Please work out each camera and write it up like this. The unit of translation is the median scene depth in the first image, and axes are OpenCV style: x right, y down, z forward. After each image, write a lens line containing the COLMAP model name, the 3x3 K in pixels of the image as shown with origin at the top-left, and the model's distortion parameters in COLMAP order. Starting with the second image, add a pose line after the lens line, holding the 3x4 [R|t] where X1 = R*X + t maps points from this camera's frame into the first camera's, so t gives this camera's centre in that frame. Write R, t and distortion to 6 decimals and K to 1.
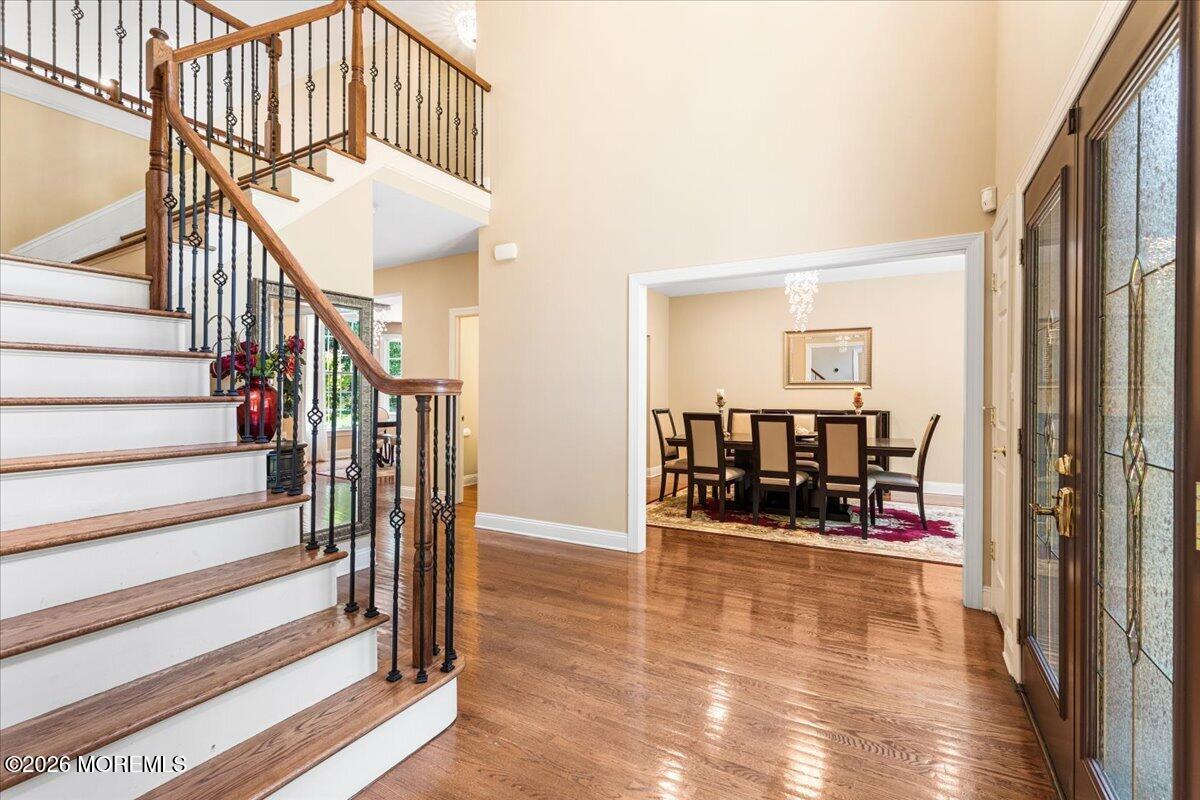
lens RADIAL K [[534.8, 0, 603.5], [0, 534.8, 399.2], [0, 0, 1]] dist [-0.010369, -0.000296]
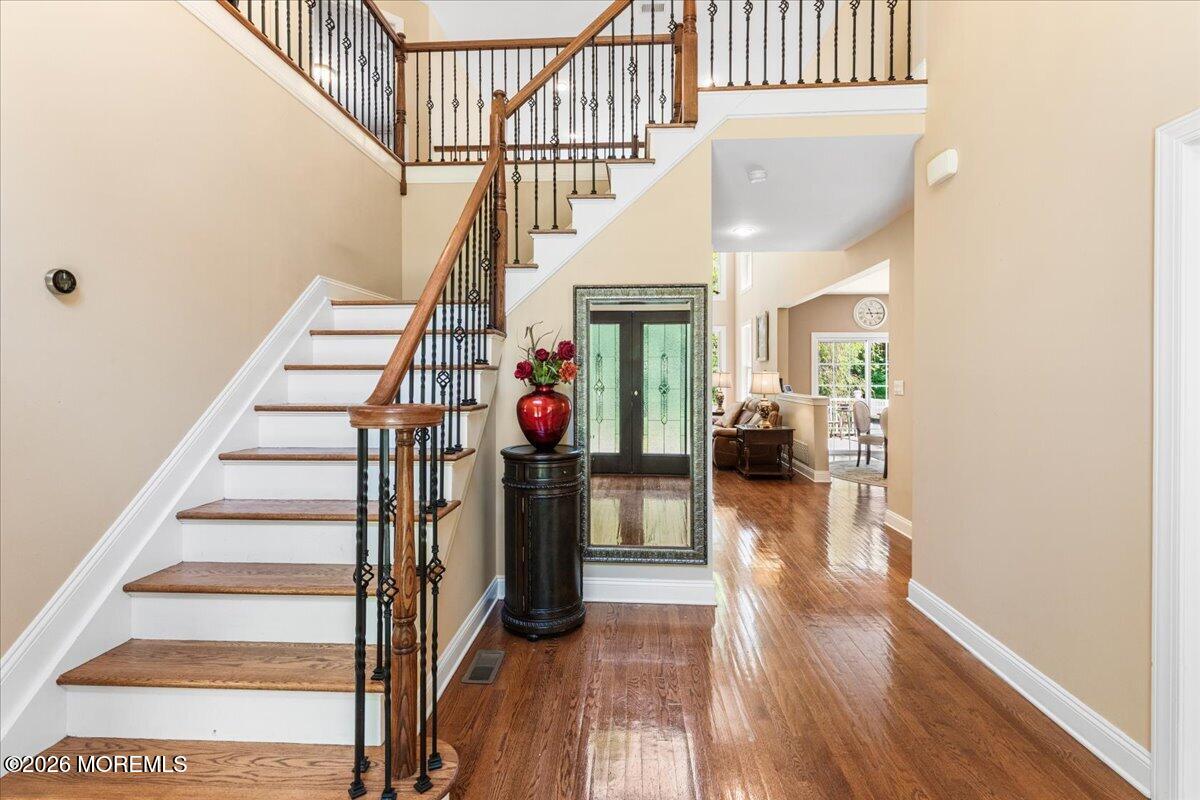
lens RADIAL K [[534.8, 0, 599.8], [0, 534.8, 393.7], [0, 0, 1]] dist [-0.010369, -0.000296]
pose [[0.452727, 0.010072, -0.891593, 0.518780], [-0.003007, 0.999948, 0.009770, -0.055450], [0.891644, -0.001742, 0.452733, 1.034392]]
